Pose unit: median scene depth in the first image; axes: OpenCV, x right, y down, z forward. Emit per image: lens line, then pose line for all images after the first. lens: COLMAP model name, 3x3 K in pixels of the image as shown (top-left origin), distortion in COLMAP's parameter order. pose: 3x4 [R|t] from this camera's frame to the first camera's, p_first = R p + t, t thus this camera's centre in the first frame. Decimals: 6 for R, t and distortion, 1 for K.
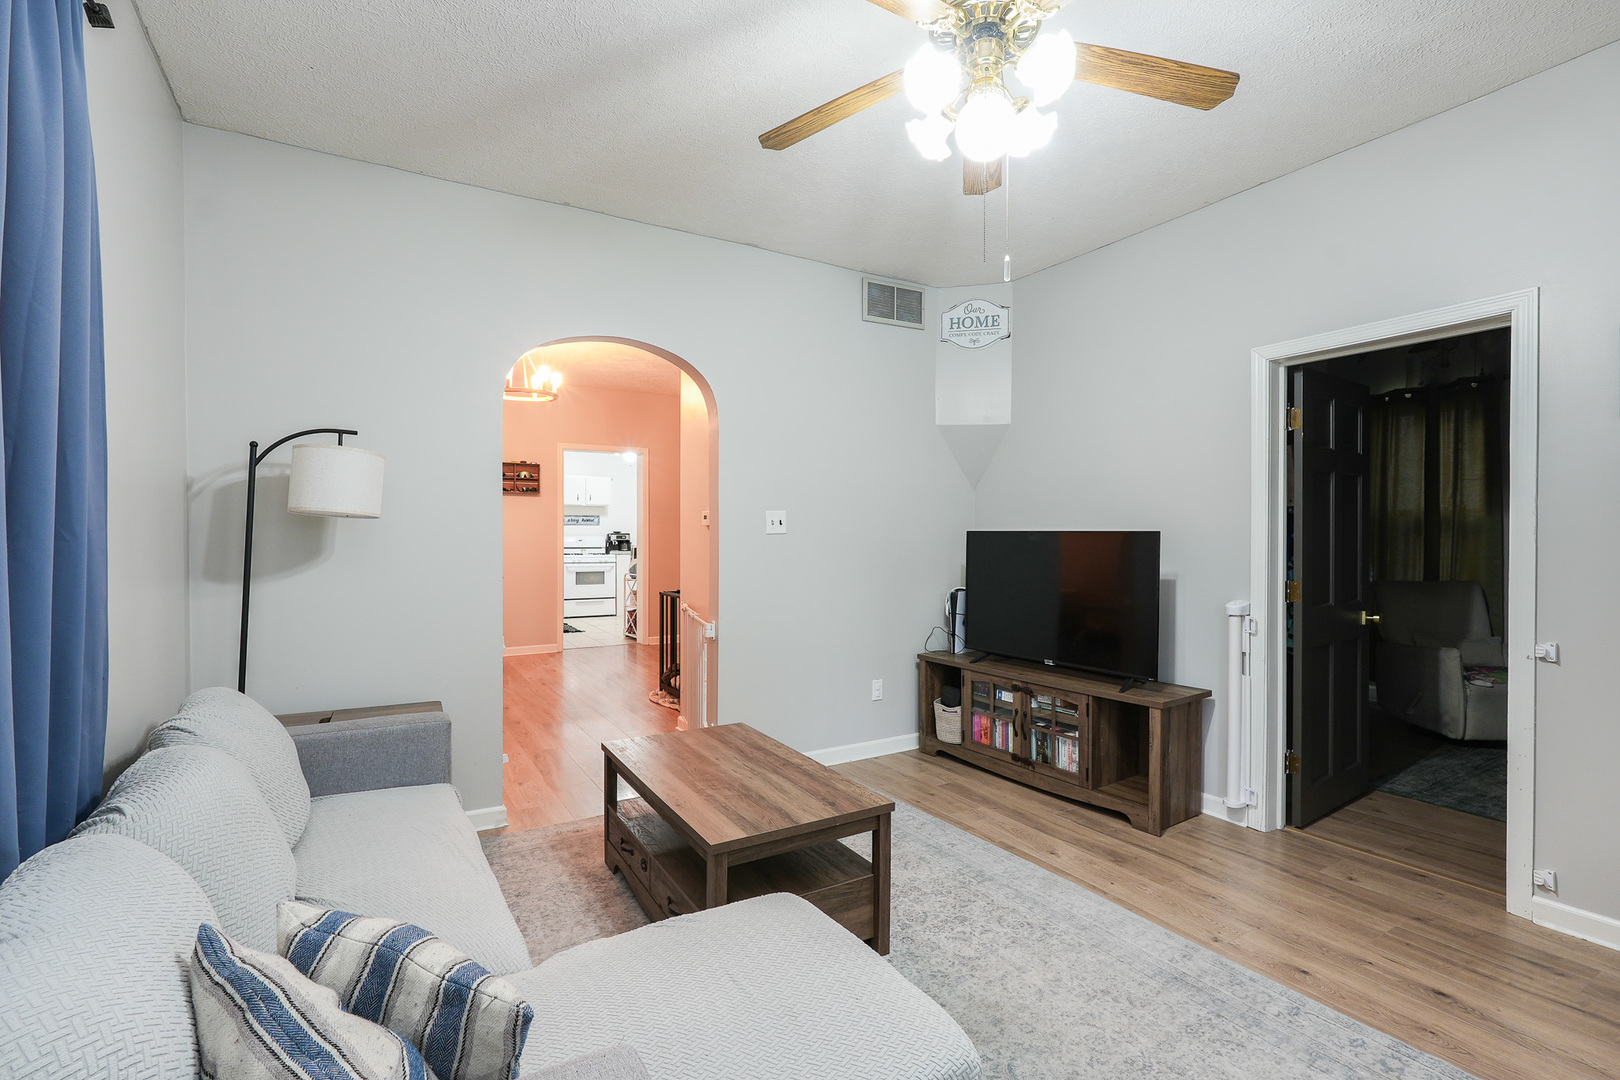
lens RADIAL K [[736.5, 0, 809.5], [0, 736.5, 536.1], [0, 0, 1]] dist [0.000489, 0.000024]
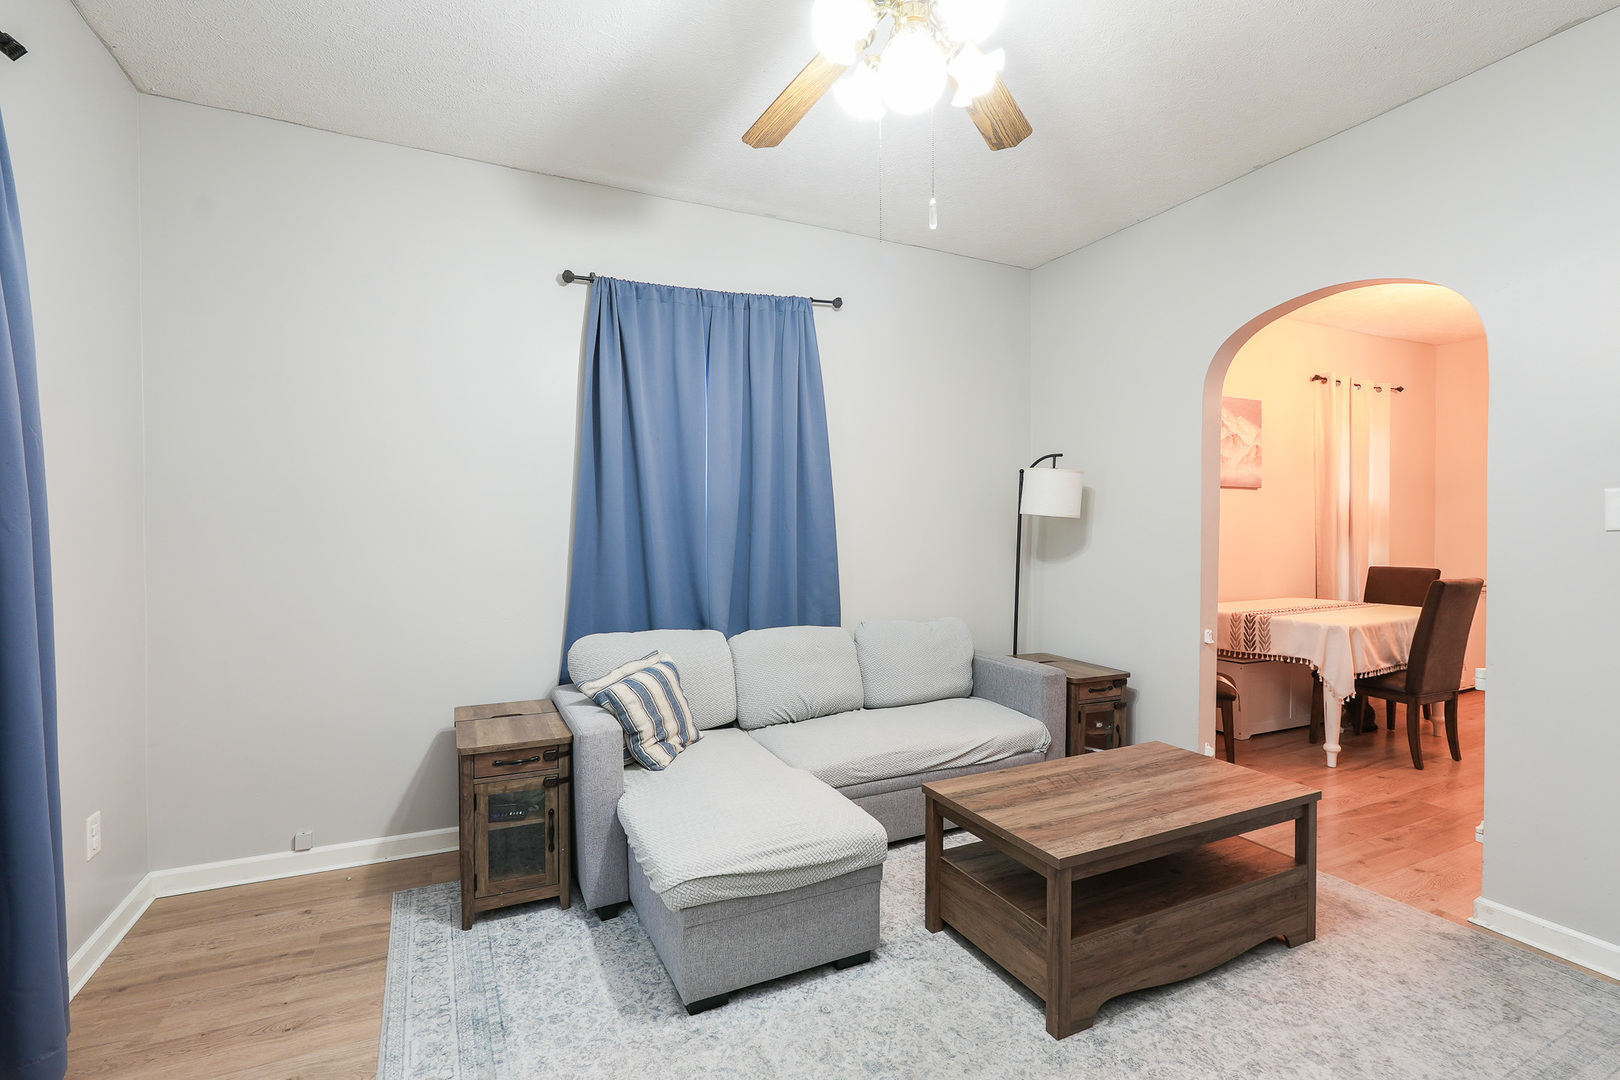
lens RADIAL K [[736.5, 0, 806.4], [0, 736.5, 543.6], [0, 0, 1]] dist [0.000489, 0.000024]
pose [[-0.094132, 0.016002, -0.995431, 0.520147], [-0.004190, 0.999856, 0.016469, 0.001690], [0.995551, 0.005721, -0.094052, 0.441093]]
